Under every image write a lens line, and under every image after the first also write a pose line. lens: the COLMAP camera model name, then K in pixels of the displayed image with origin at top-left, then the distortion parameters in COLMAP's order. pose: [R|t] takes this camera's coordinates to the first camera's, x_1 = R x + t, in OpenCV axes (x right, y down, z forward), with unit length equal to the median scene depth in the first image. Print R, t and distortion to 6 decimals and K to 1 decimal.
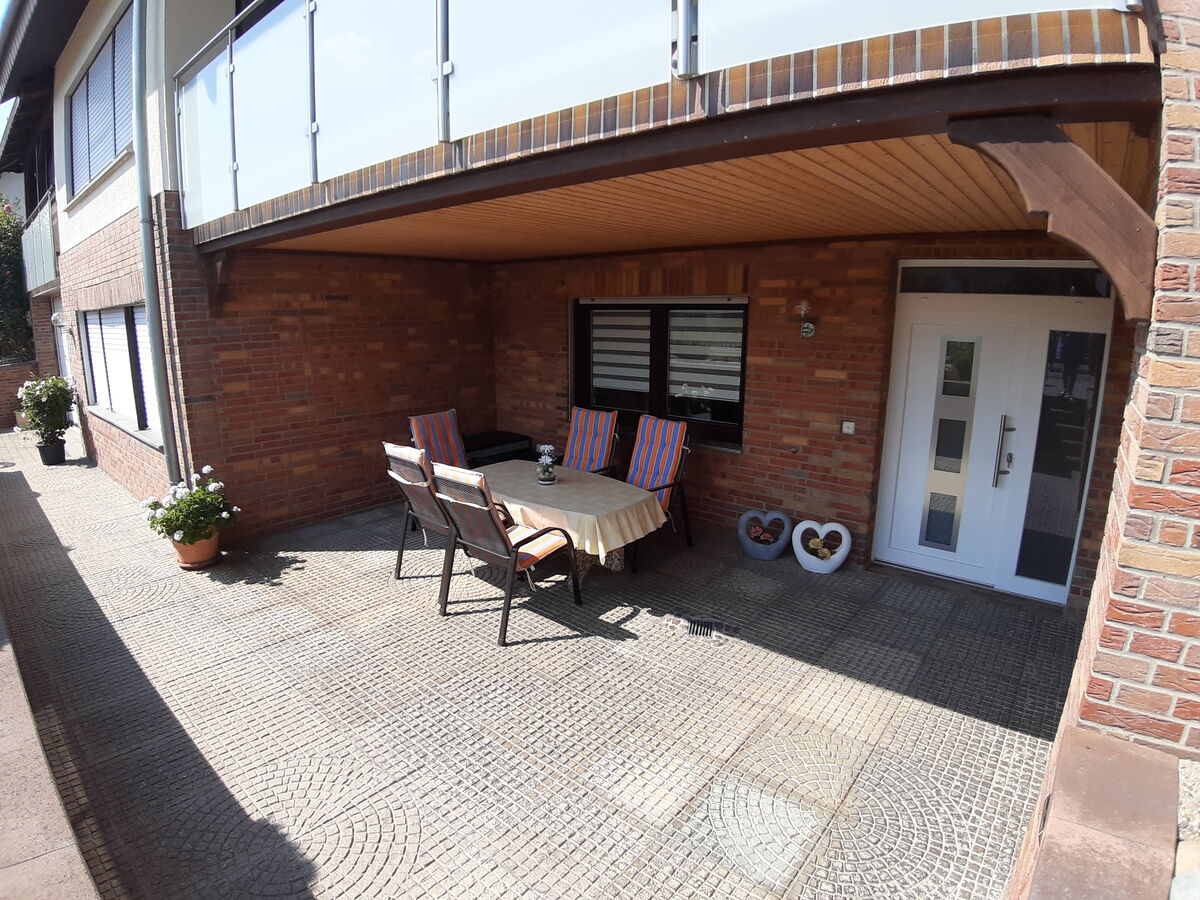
lens RADIAL K [[624.4, 0, 600.4], [0, 624.4, 451.2], [0, 0, 1]] dist [-0.085897, -0.010835]
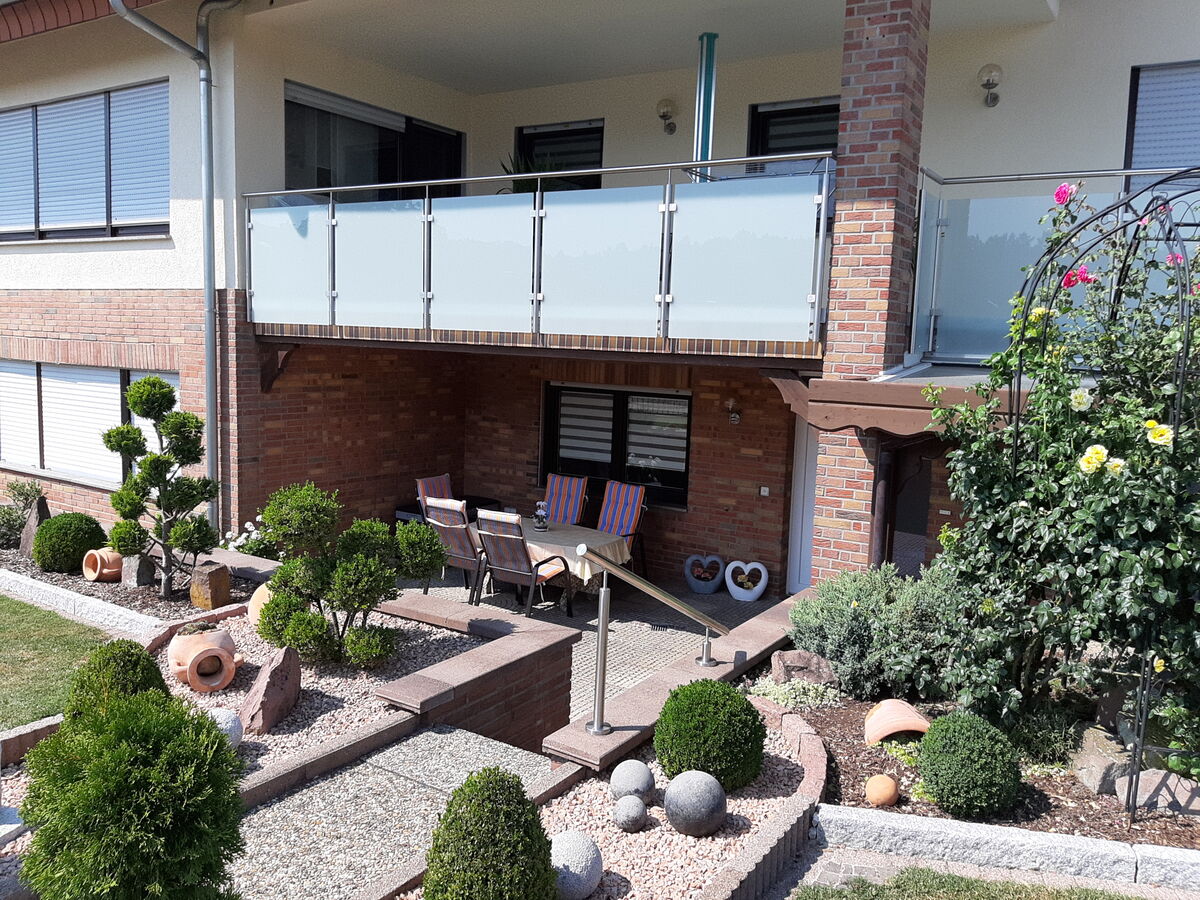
lens RADIAL K [[949.6, 0, 621.1], [0, 949.6, 444.3], [0, 0, 1]] dist [0.049434, -0.058161]
pose [[0.988870, 0.020405, 0.147376, -0.207146], [-0.004272, 0.994036, -0.108967, 0.083487], [-0.148720, 0.107124, 0.983060, -0.961978]]
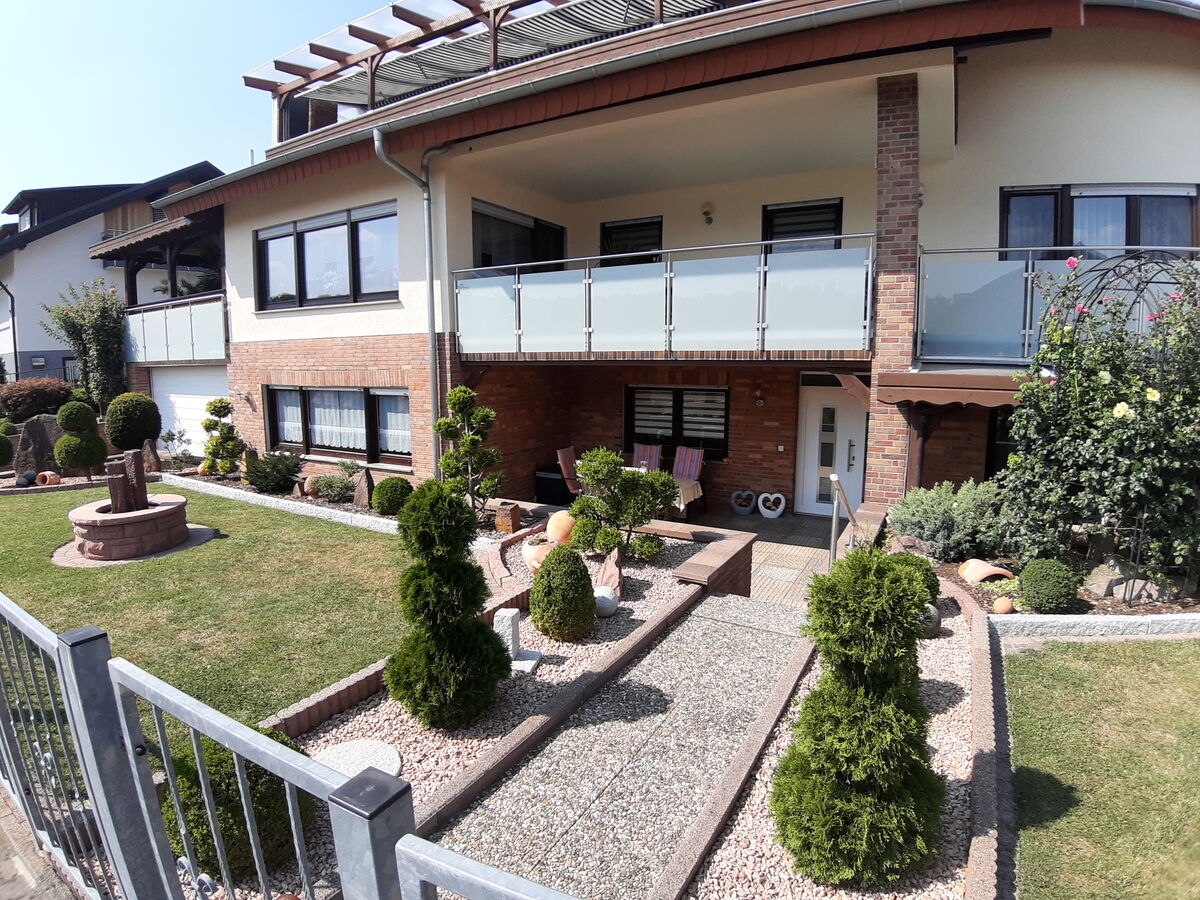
lens RADIAL K [[624.4, 0, 598.7], [0, 624.4, 443.8], [0, 0, 1]] dist [-0.085897, -0.010835]
pose [[0.983430, -0.024717, 0.179596, -0.569680], [0.040527, 0.995565, -0.084902, 0.097036], [-0.176701, 0.090774, 0.980070, -0.939429]]
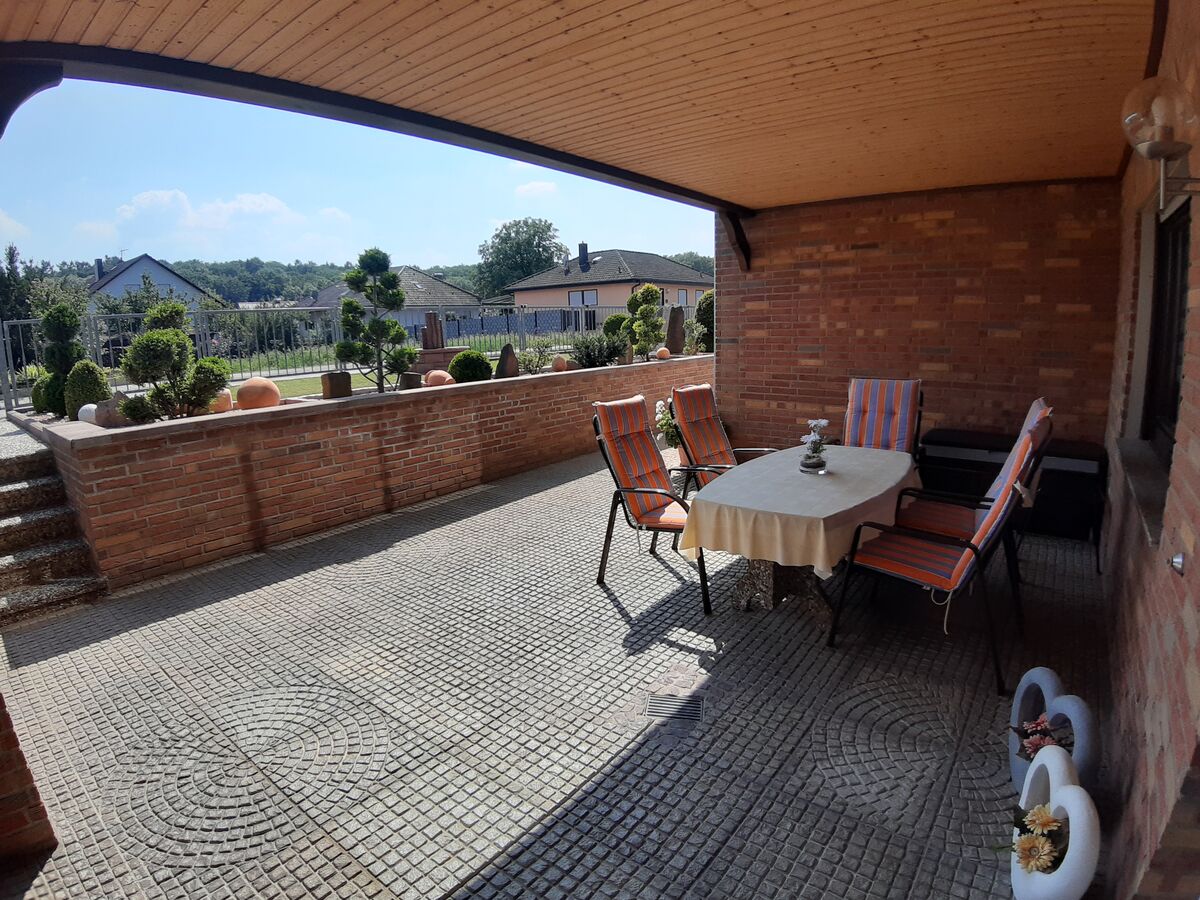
lens RADIAL K [[624.4, 0, 602.4], [0, 624.4, 457.7], [0, 0, 1]] dist [-0.085897, -0.010835]
pose [[0.041989, 0.206004, -0.977650, 0.577055], [-0.190836, 0.962151, 0.194542, -0.053695], [0.980723, 0.178402, 0.079713, 0.670671]]
